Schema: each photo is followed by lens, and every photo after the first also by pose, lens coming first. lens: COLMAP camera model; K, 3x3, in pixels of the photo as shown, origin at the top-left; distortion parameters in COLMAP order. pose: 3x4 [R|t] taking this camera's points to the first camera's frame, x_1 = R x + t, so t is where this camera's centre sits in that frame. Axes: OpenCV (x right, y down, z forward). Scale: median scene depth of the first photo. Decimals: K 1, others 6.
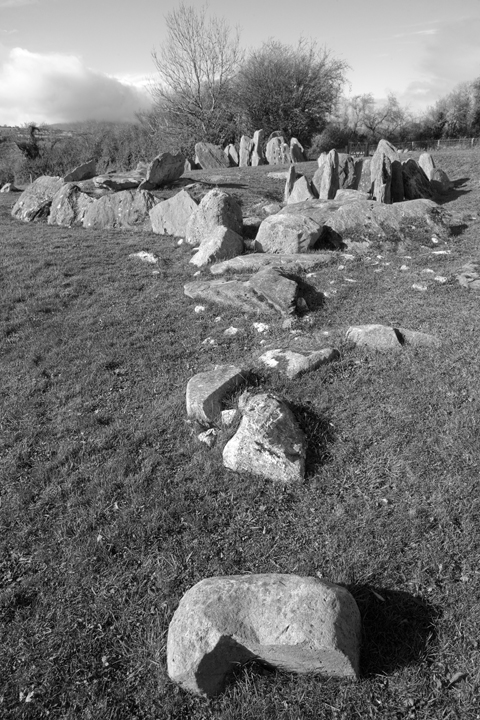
lens RADIAL K [[509.6, 0, 235.3], [0, 509.6, 363.0], [0, 0, 1]] dist [-0.110517, 0.080846]
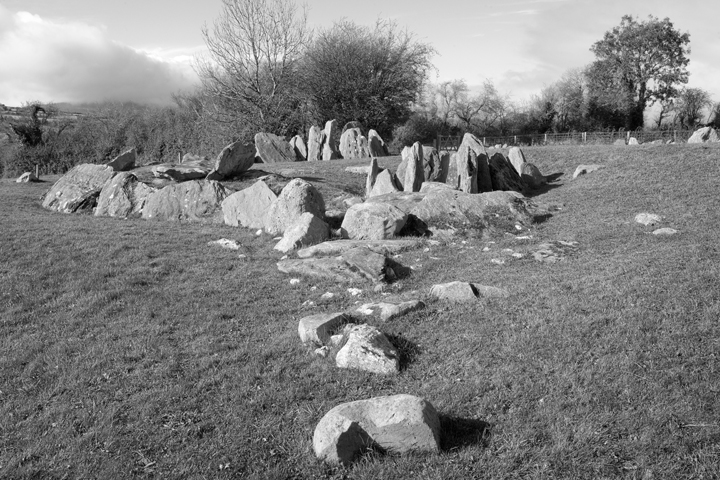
lens RADIAL K [[698.7, 0, 360.0], [0, 698.7, 240.0], [0, 0, 1]] dist [-0.060581, 0.006398]
pose [[0.995405, 0.008681, 0.095362, -0.041338], [0.016570, 0.965244, -0.260823, 0.107099], [-0.094312, 0.261205, 0.960665, -0.241455]]
